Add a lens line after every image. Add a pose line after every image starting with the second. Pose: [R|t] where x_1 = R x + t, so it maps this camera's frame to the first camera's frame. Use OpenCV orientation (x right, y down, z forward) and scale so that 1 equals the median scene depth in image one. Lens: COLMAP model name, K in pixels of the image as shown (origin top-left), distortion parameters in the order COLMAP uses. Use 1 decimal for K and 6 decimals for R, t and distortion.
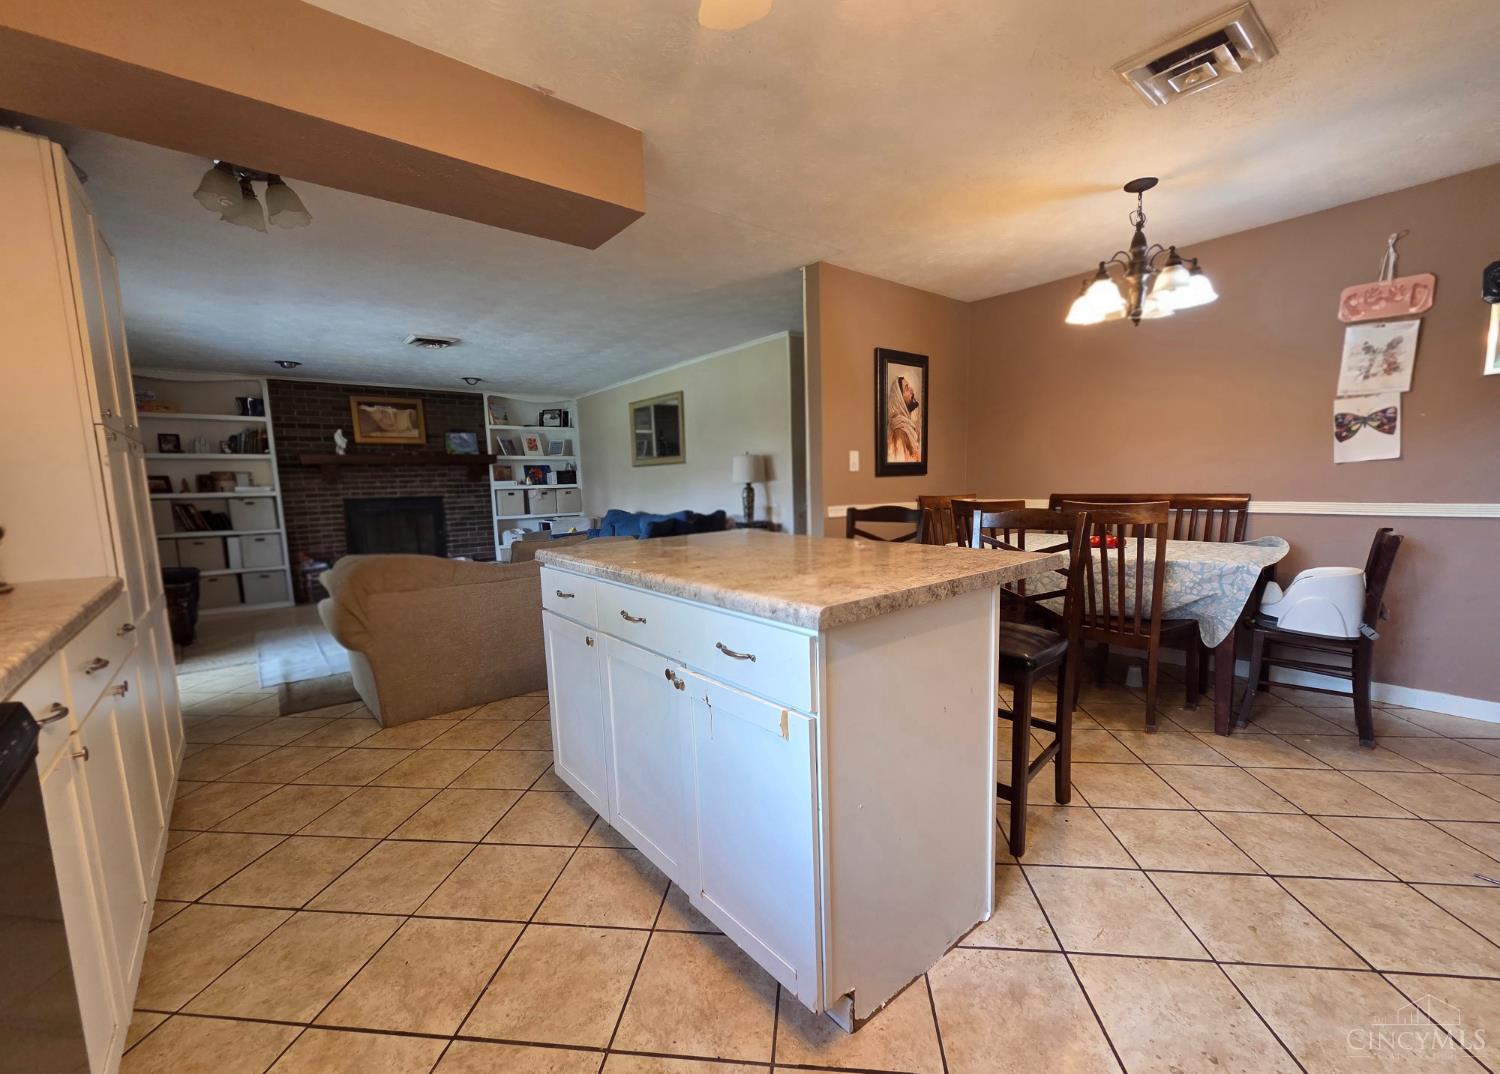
lens RADIAL K [[621.1, 0, 753.0], [0, 621.1, 552.8], [0, 0, 1]] dist [0.002395, -0.000207]
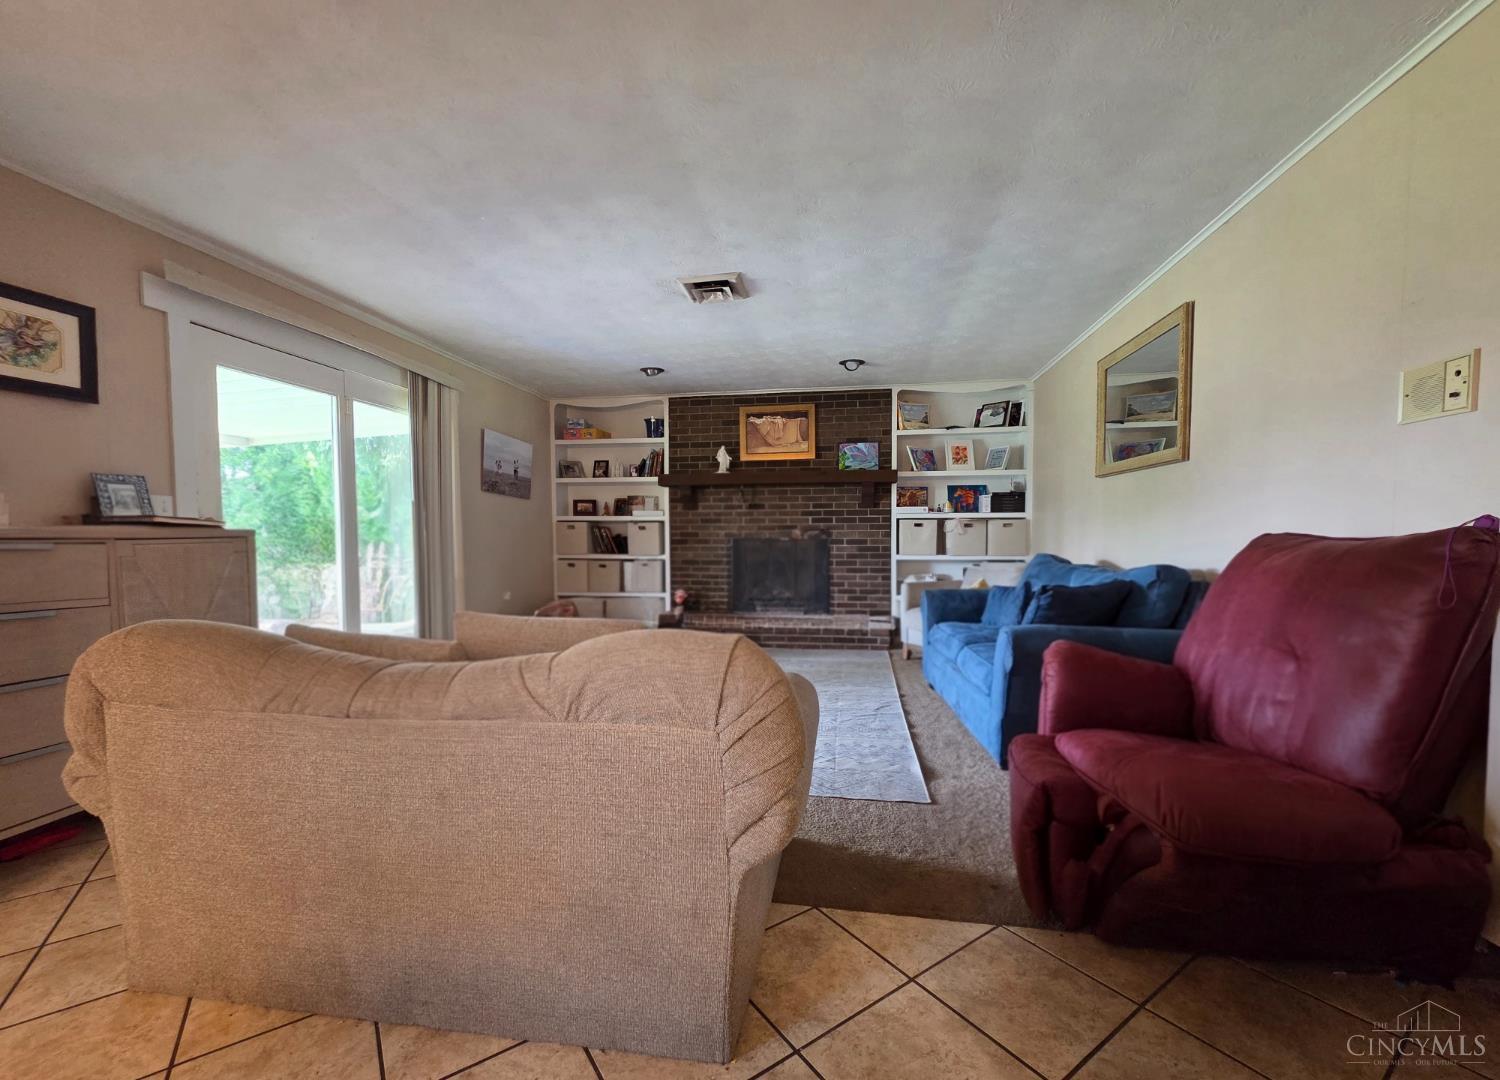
lens RADIAL K [[618.0, 0, 748.6], [0, 618.0, 563.2], [0, 0, 1]] dist [0.001772, -0.000894]
pose [[0.658047, 0.063387, -0.750304, 0.019932], [-0.097152, 0.995269, -0.001125, -0.038060], [0.746683, 0.073633, 0.661092, 0.473017]]
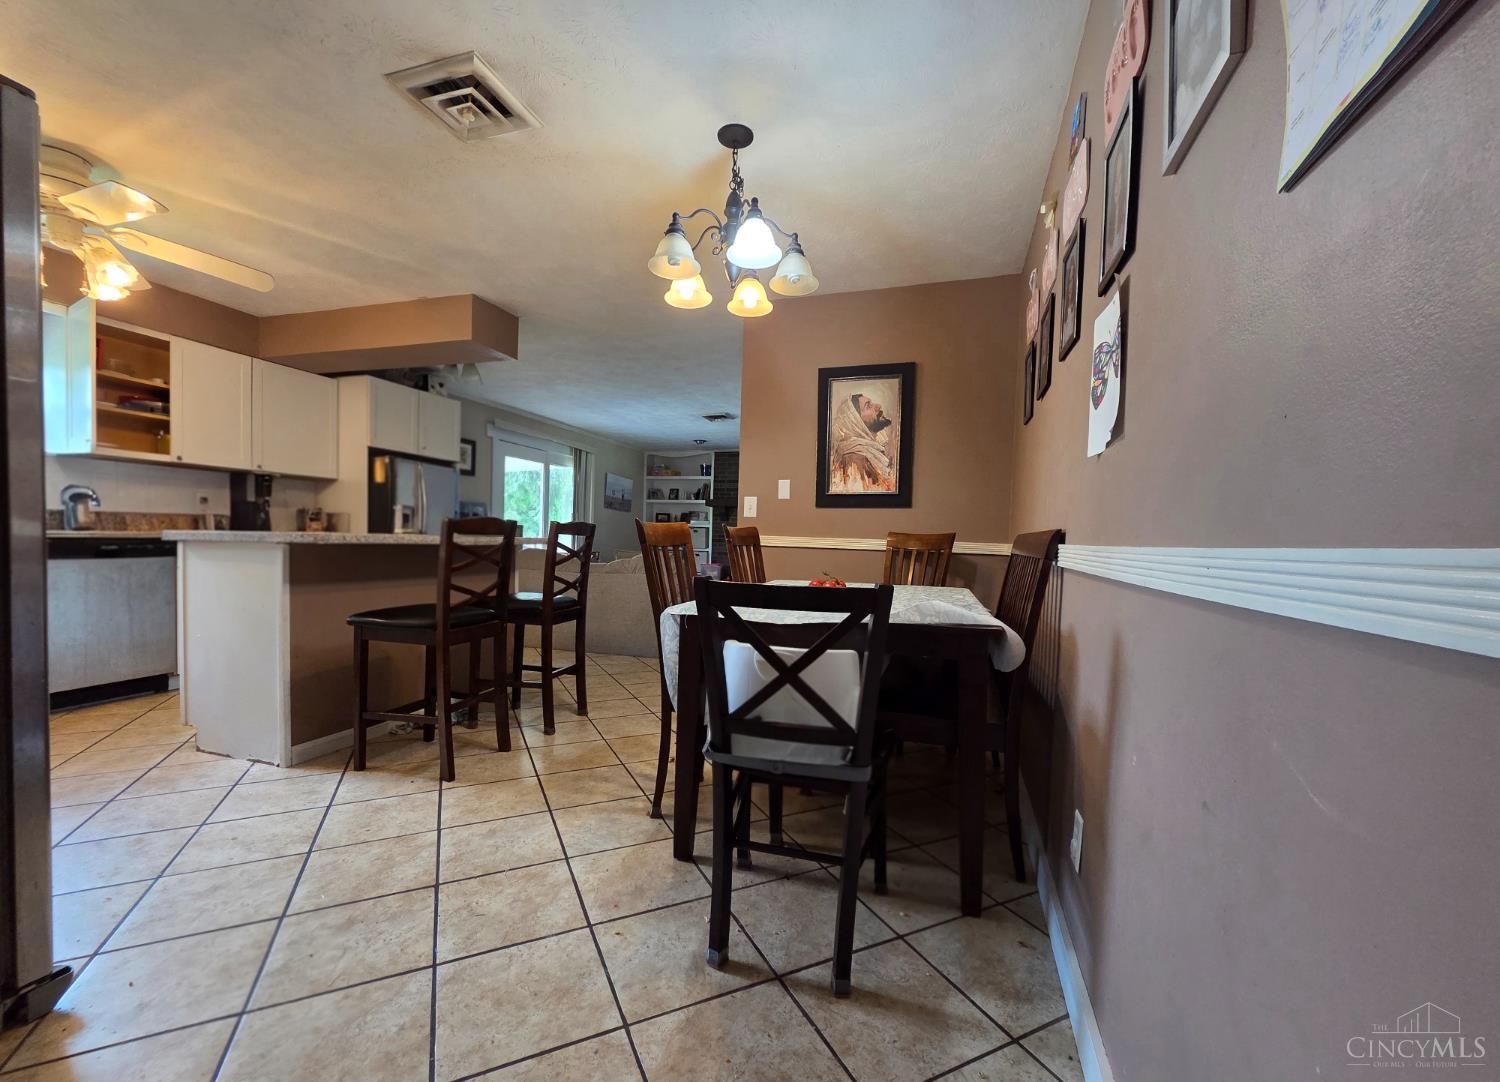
lens RADIAL K [[618.0, 0, 746.8], [0, 618.0, 555.7], [0, 0, 1]] dist [0.001772, -0.000894]
pose [[0.531720, 0.063363, -0.844547, 0.557037], [-0.135596, 0.990703, -0.011041, -0.017499], [0.835995, 0.120388, 0.535368, 0.267829]]
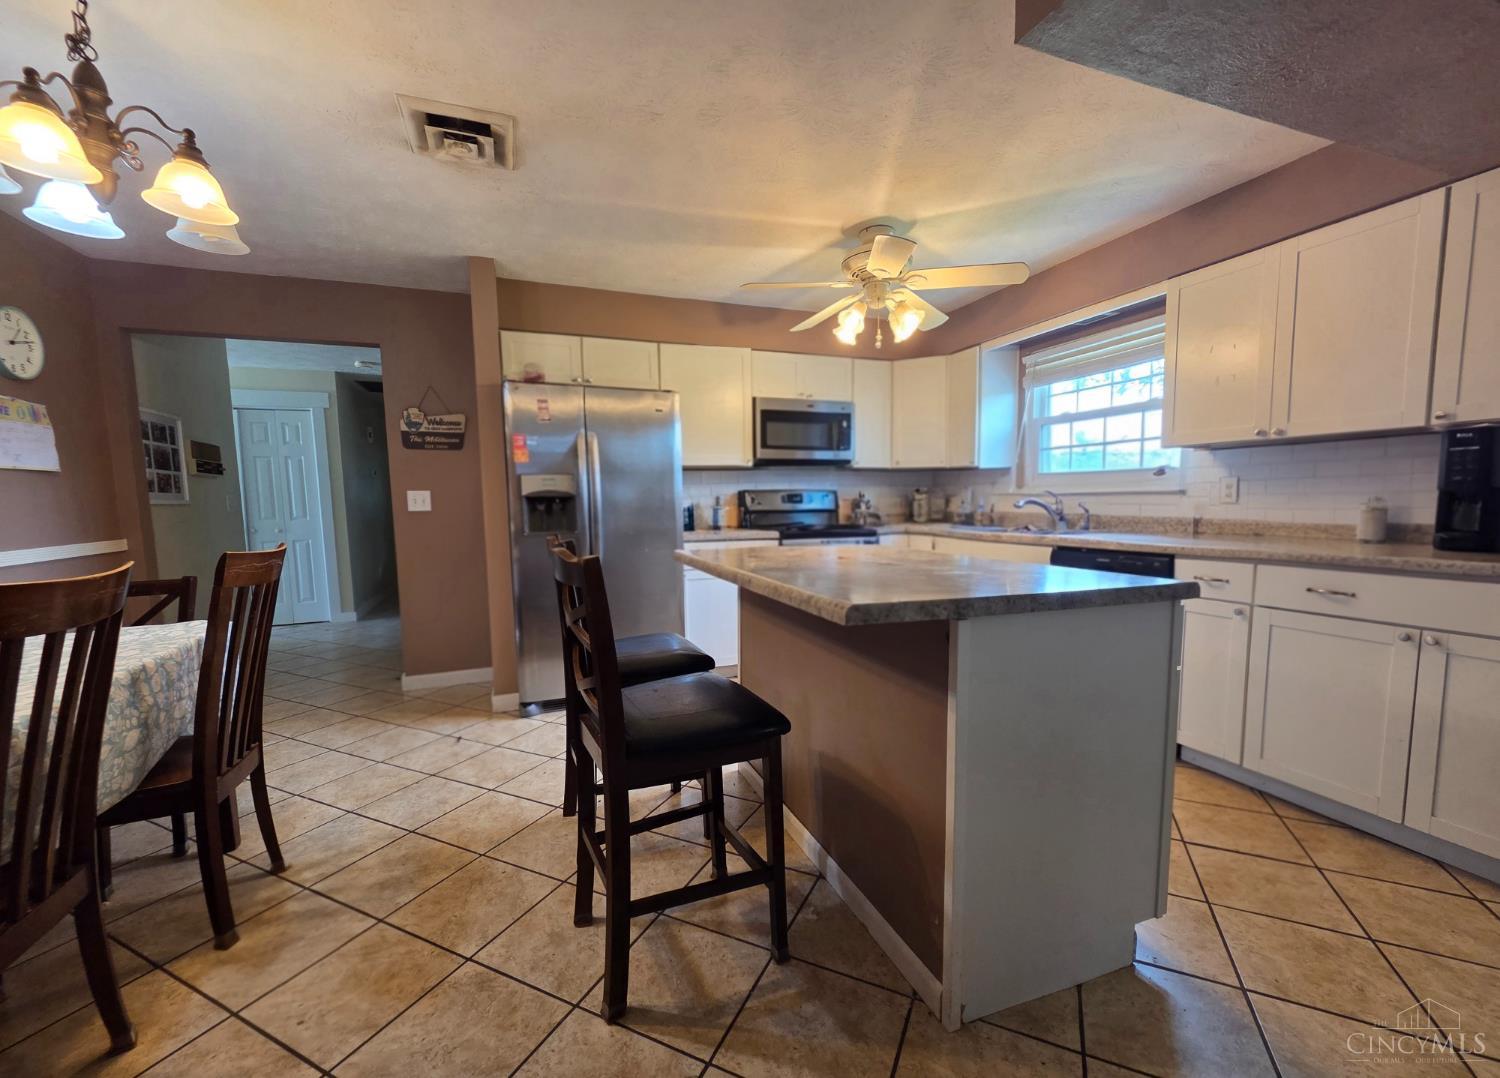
lens RADIAL K [[618.0, 0, 741.0], [0, 618.0, 554.2], [0, 0, 1]] dist [0.001772, -0.000894]
pose [[-0.943092, 0.010108, 0.332378, -0.038410], [0.075701, 0.979819, 0.184996, -0.063869], [-0.323800, 0.199630, -0.924825, 0.587876]]
